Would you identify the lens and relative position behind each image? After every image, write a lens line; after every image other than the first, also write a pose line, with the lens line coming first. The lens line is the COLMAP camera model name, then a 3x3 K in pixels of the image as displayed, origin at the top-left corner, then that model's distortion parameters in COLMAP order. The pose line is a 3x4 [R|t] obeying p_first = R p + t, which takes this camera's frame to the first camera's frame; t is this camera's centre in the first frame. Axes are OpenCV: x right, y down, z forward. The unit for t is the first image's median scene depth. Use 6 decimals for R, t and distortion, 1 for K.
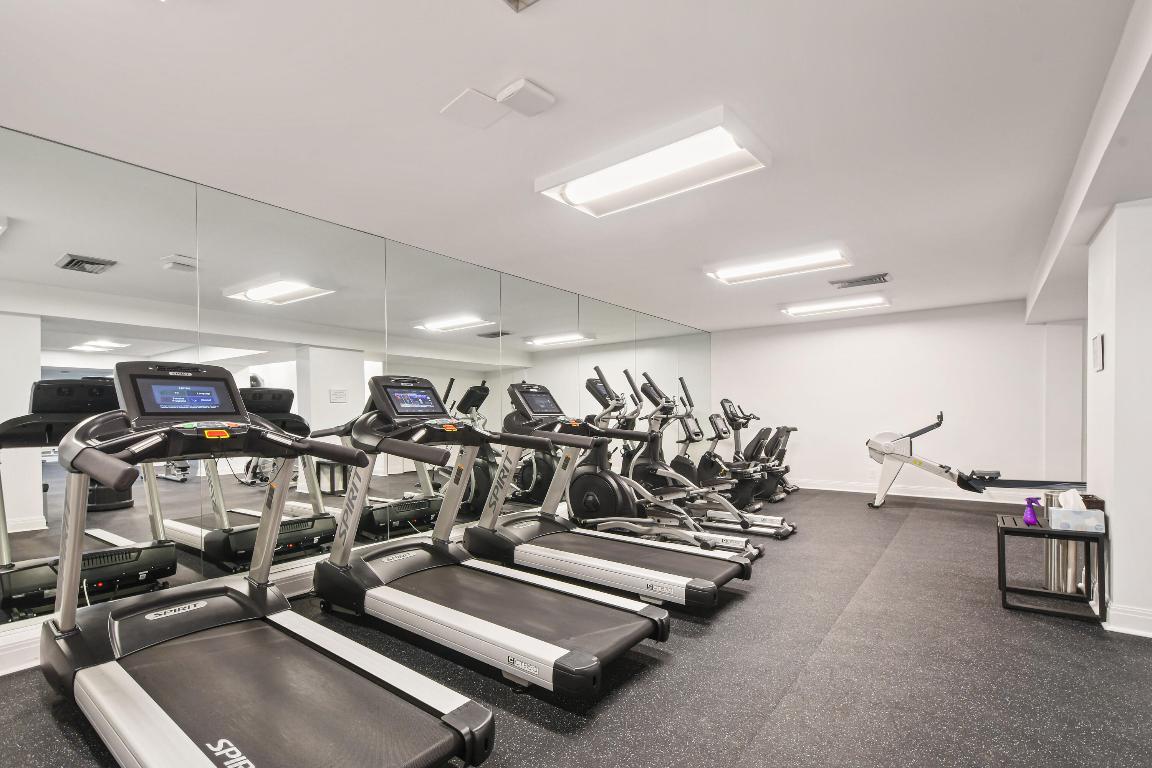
lens RADIAL K [[521.6, 0, 556.7], [0, 521.6, 412.3], [0, 0, 1]] dist [0.001157, 0.000680]
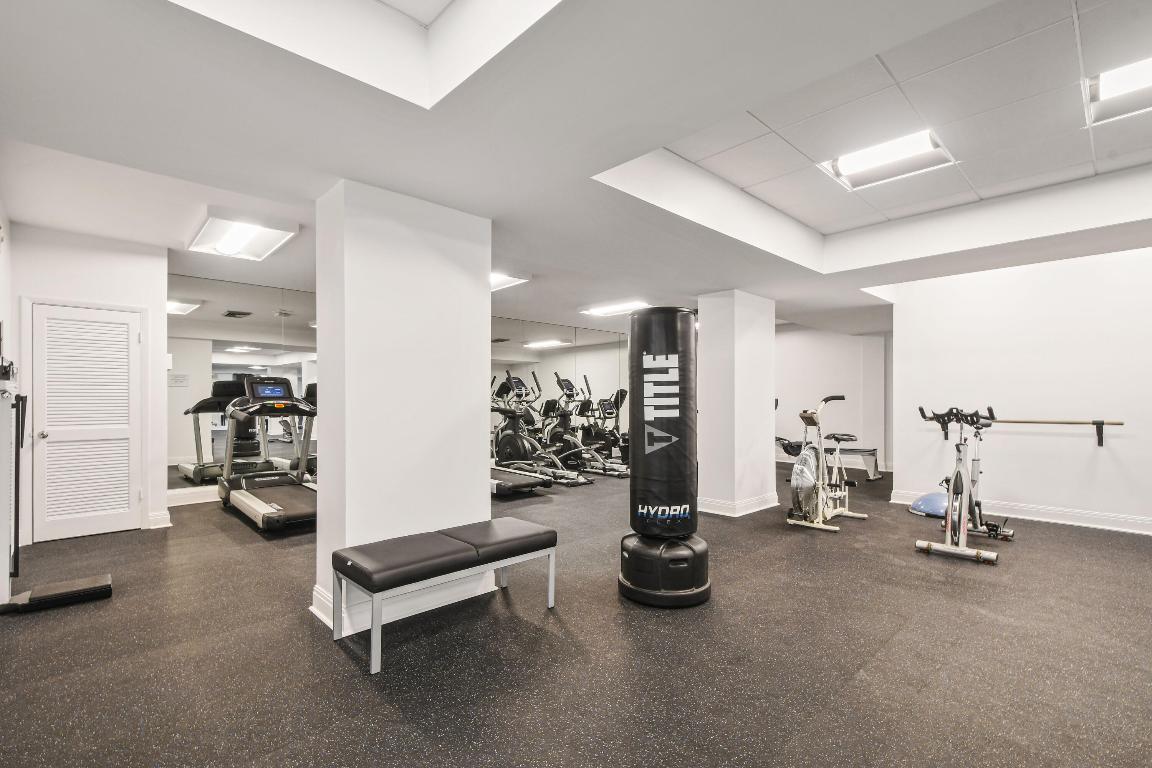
lens RADIAL K [[521.6, 0, 579.0], [0, 521.6, 389.7], [0, 0, 1]] dist [0.001157, 0.000680]
pose [[0.988700, 0.004482, -0.149844, 0.868388], [-0.006330, 0.999910, -0.011855, -0.011731], [0.149777, 0.012670, 0.988639, -0.965287]]
